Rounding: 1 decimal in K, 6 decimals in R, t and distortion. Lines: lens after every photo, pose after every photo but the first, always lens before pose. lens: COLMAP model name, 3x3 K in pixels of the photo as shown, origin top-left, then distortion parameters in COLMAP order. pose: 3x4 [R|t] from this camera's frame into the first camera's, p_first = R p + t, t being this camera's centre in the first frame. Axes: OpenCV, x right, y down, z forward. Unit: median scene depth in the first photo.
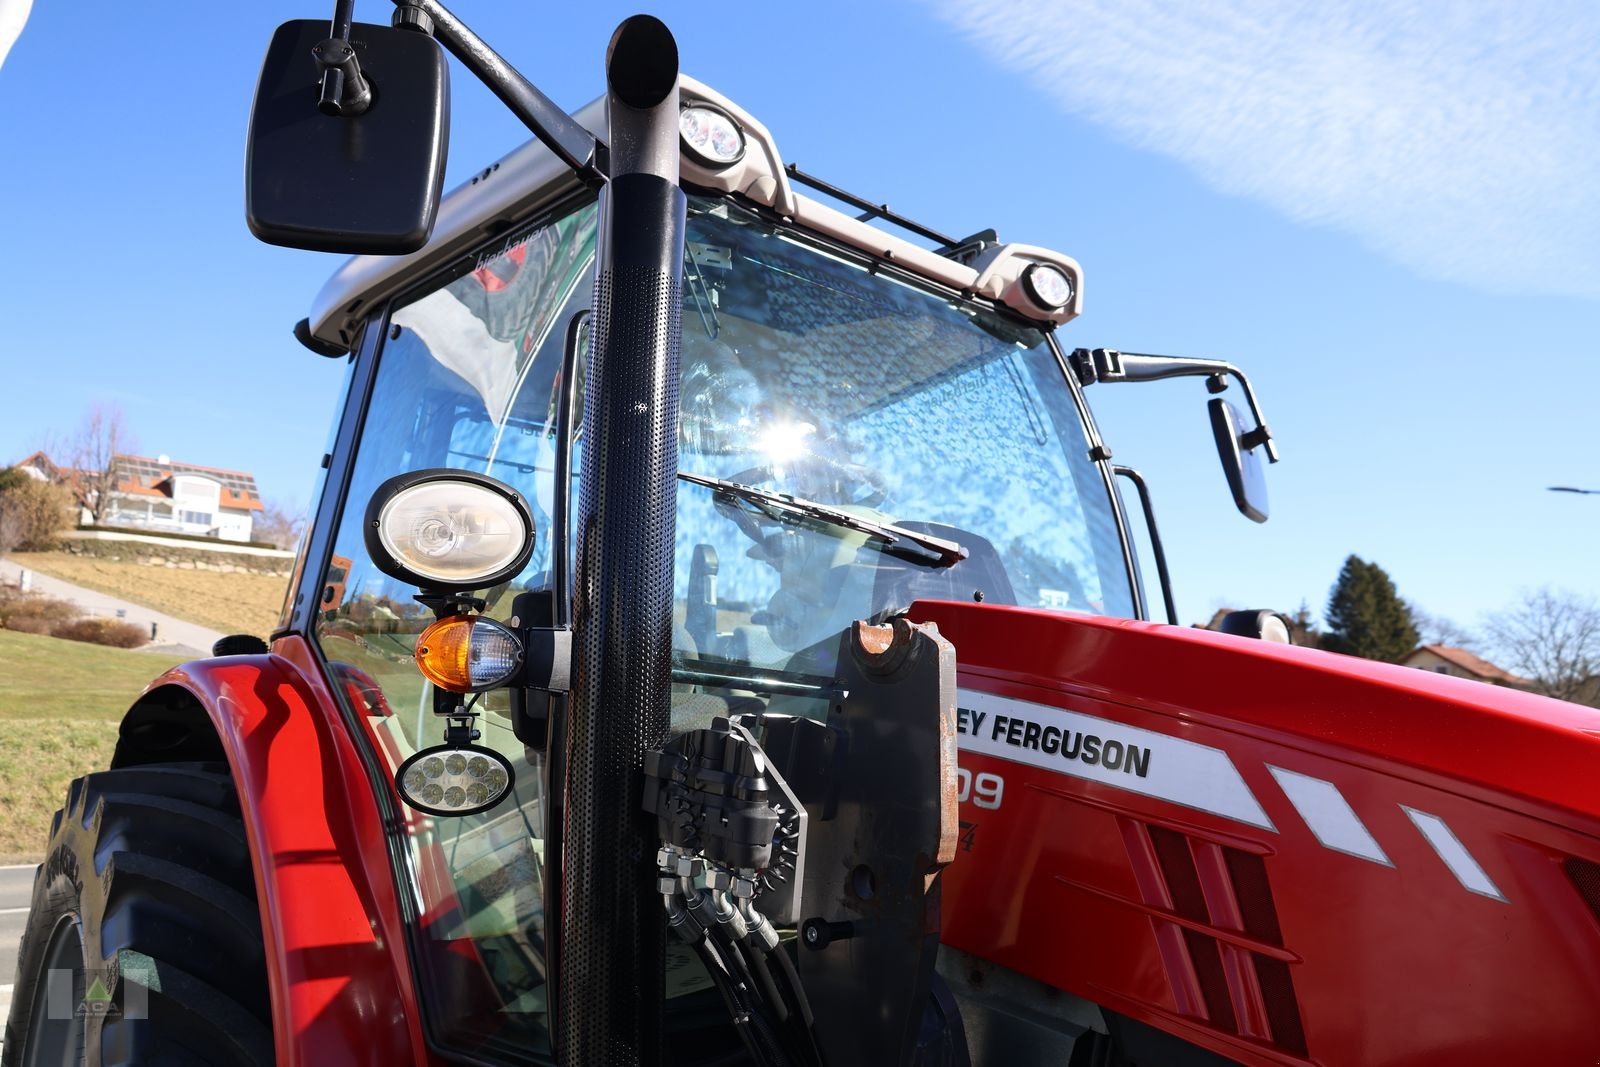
lens RADIAL K [[1061.4, 0, 800.0], [0, 1061.4, 533.5], [0, 0, 1]] dist [-0.007340, -0.000174]
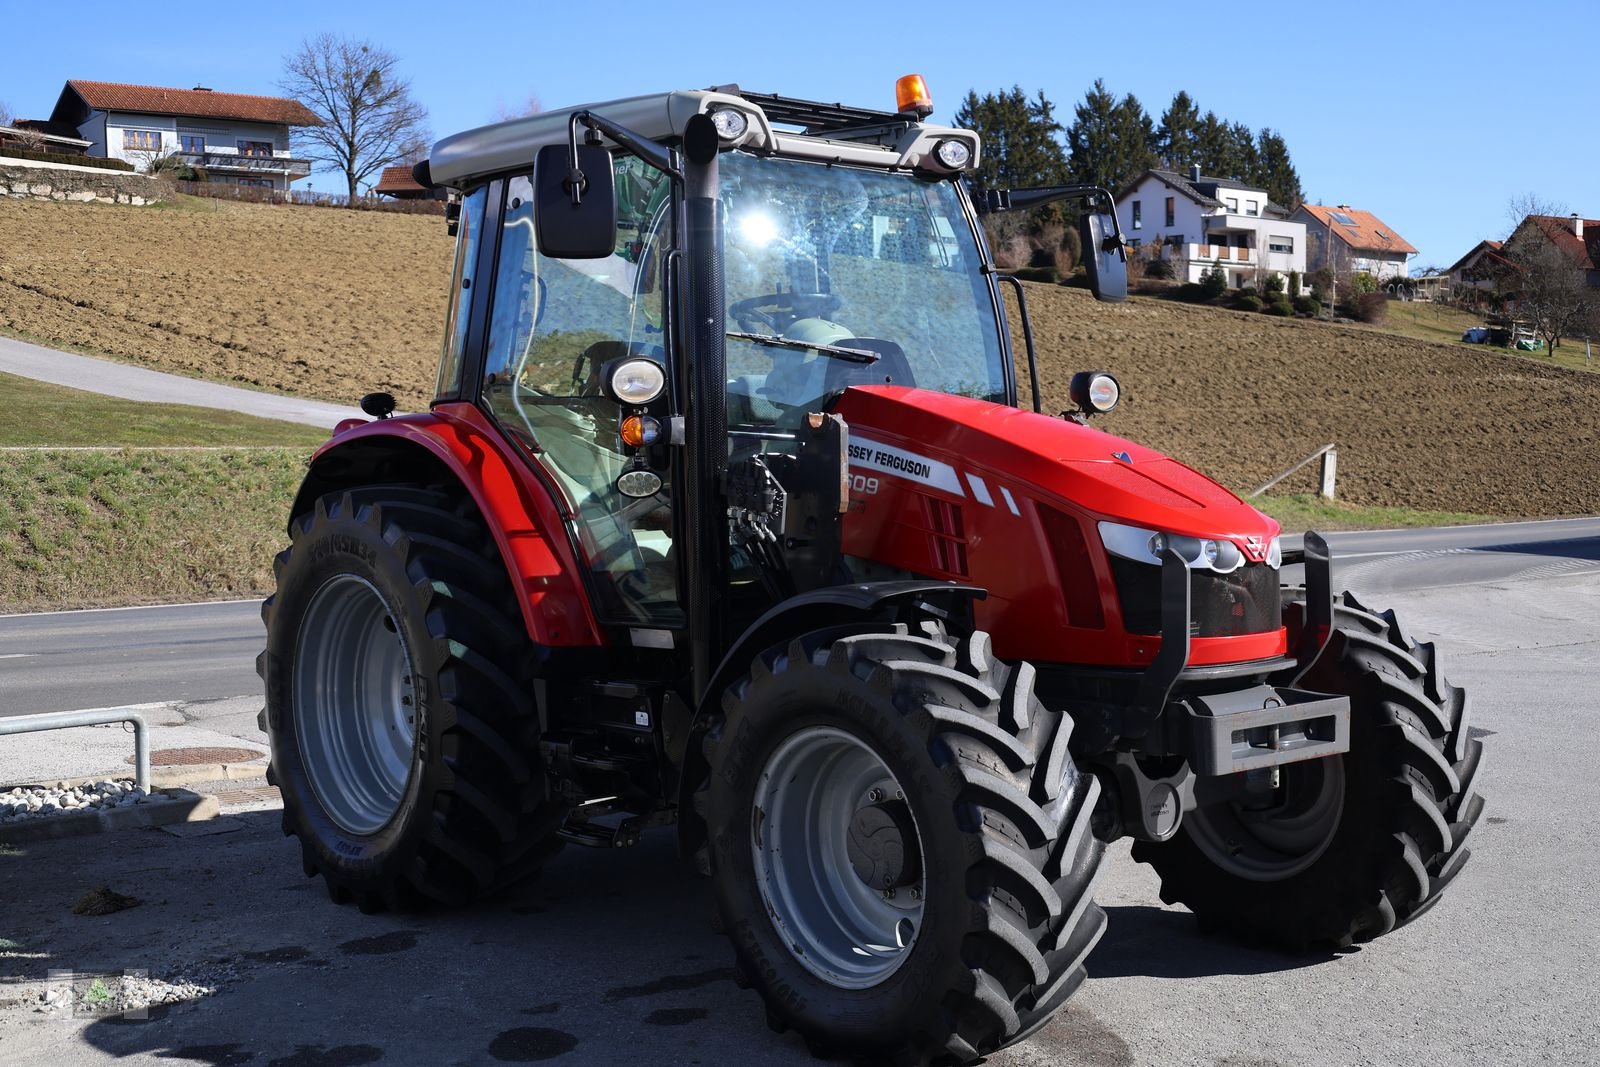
lens RADIAL K [[1929.1, 0, 800.0], [0, 1929.1, 533.5], [0, 0, 1]] dist [-0.002302, -0.017358]
pose [[0.999860, -0.016180, -0.004223, 0.037349], [0.016719, 0.972215, 0.233492, -0.472485], [0.000328, -0.233530, 0.972350, -2.303264]]
